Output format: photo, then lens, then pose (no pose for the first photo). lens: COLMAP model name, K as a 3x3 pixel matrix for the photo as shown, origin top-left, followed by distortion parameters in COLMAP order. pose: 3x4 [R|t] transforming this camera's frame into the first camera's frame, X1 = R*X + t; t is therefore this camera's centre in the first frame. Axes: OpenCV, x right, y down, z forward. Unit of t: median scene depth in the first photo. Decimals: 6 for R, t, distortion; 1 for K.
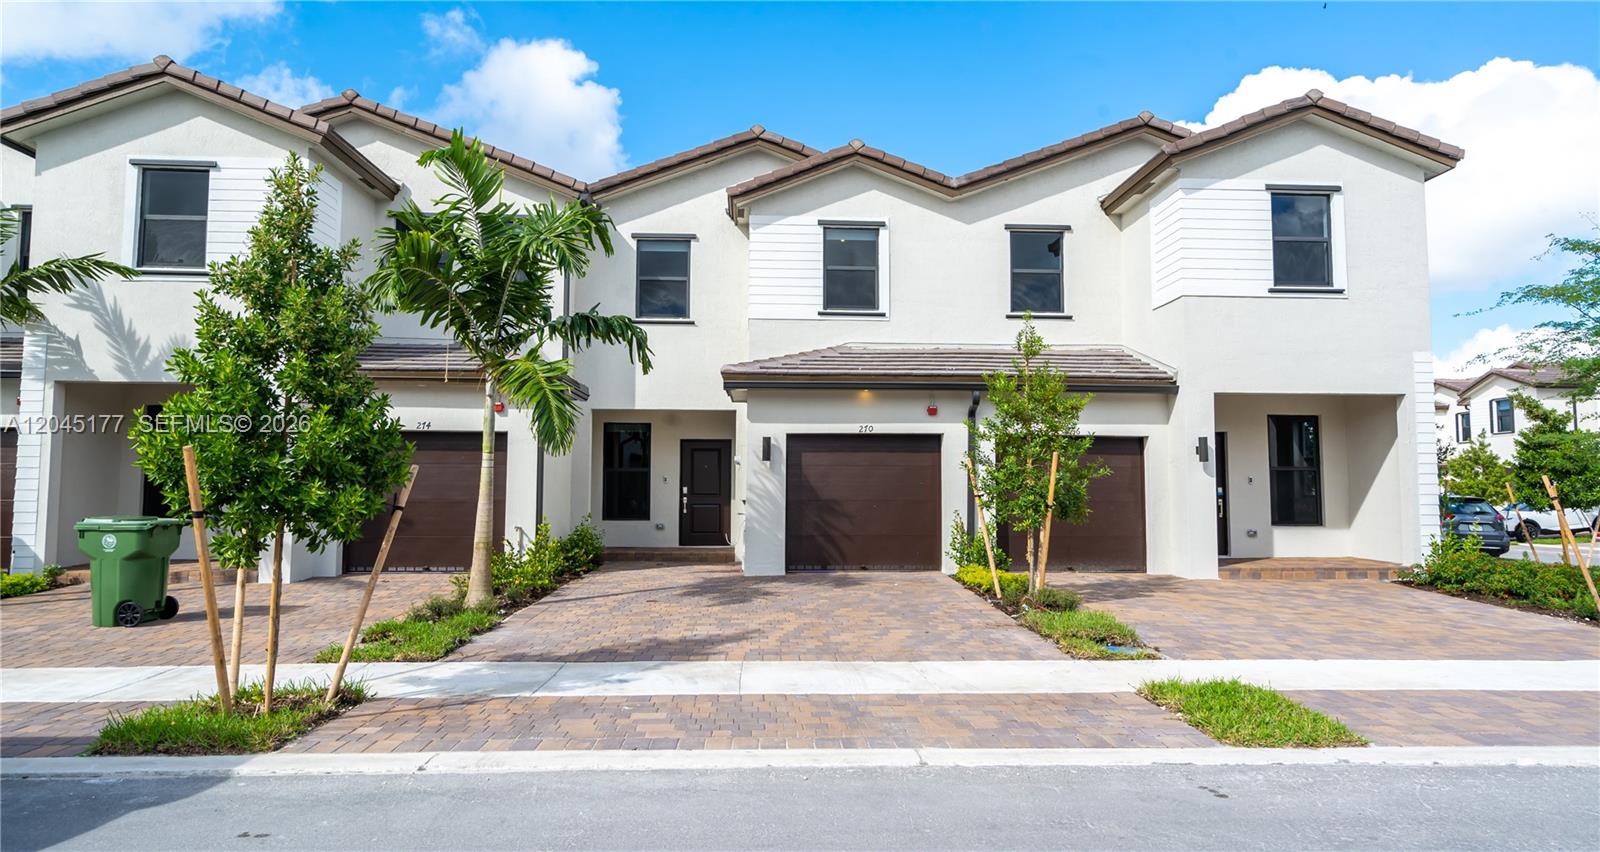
lens RADIAL K [[938.0, 0, 799.9], [0, 938.0, 424.7], [0, 0, 1]] dist [0.007586, 0.000827]
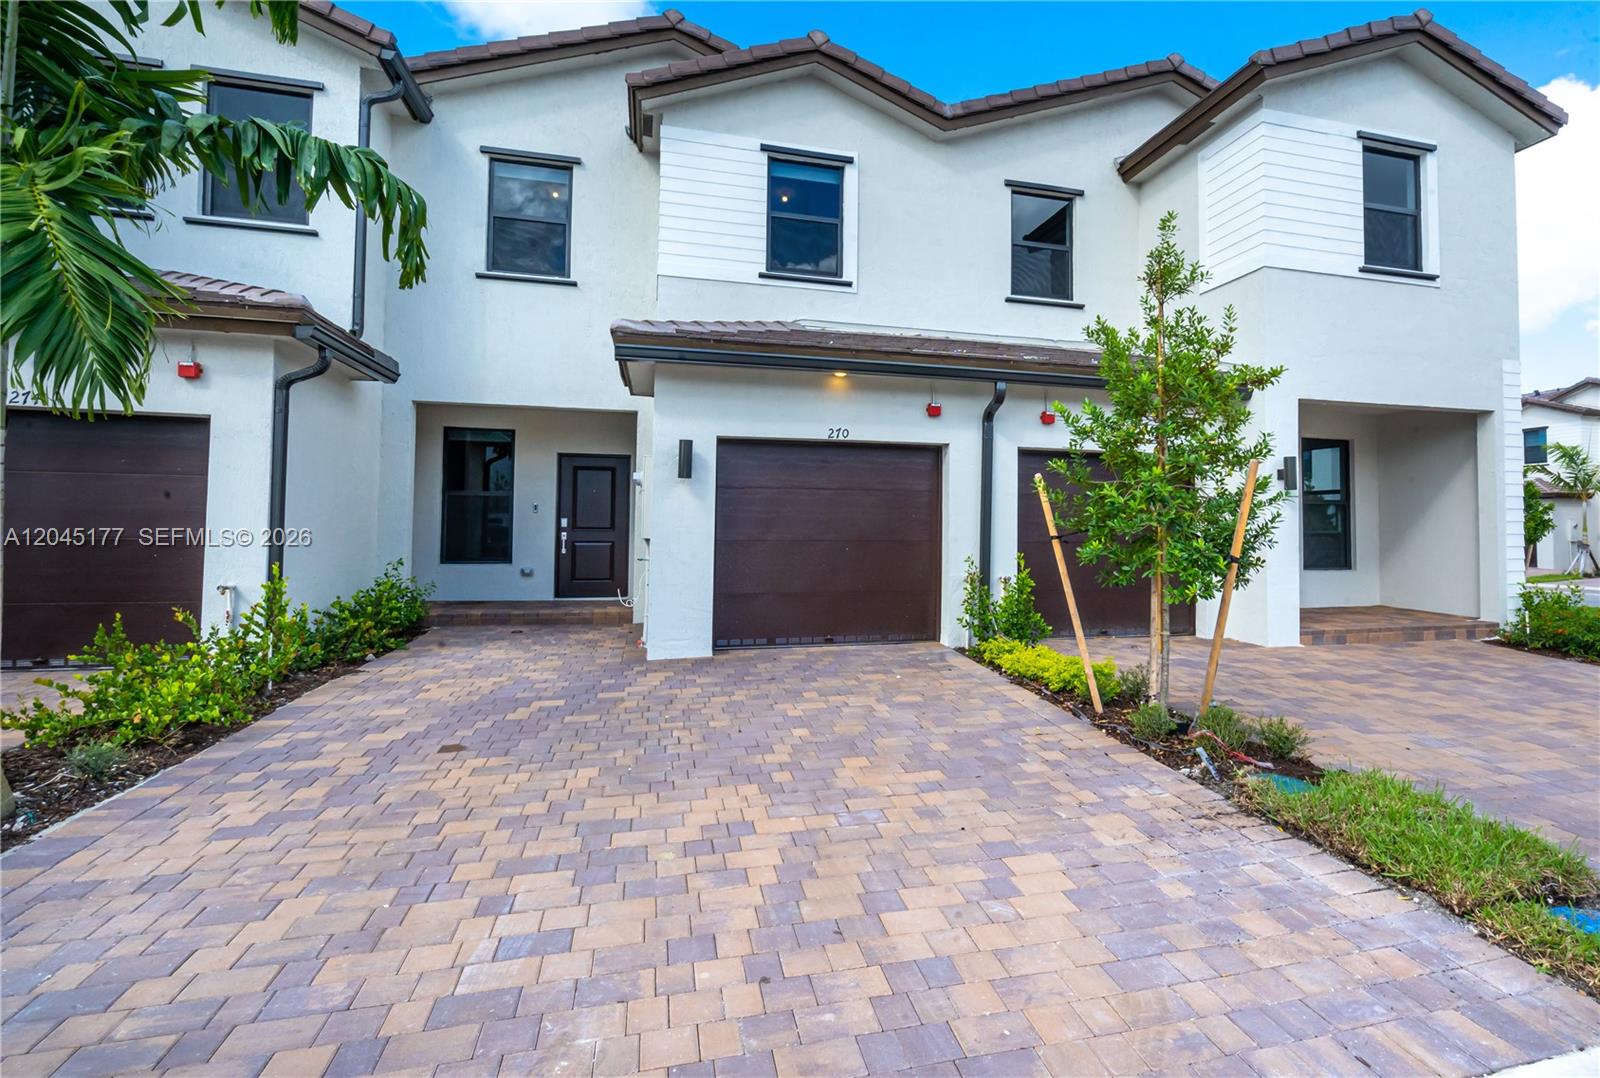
lens RADIAL K [[730.5, 0, 856.2], [0, 730.5, 500.6], [0, 0, 1]] dist [-0.003558, 0.002005]
pose [[0.975330, 0.013851, 0.220319, -0.028849], [-0.022377, 0.999092, 0.036251, 0.030608], [-0.219617, -0.040287, 0.974754, 0.450308]]
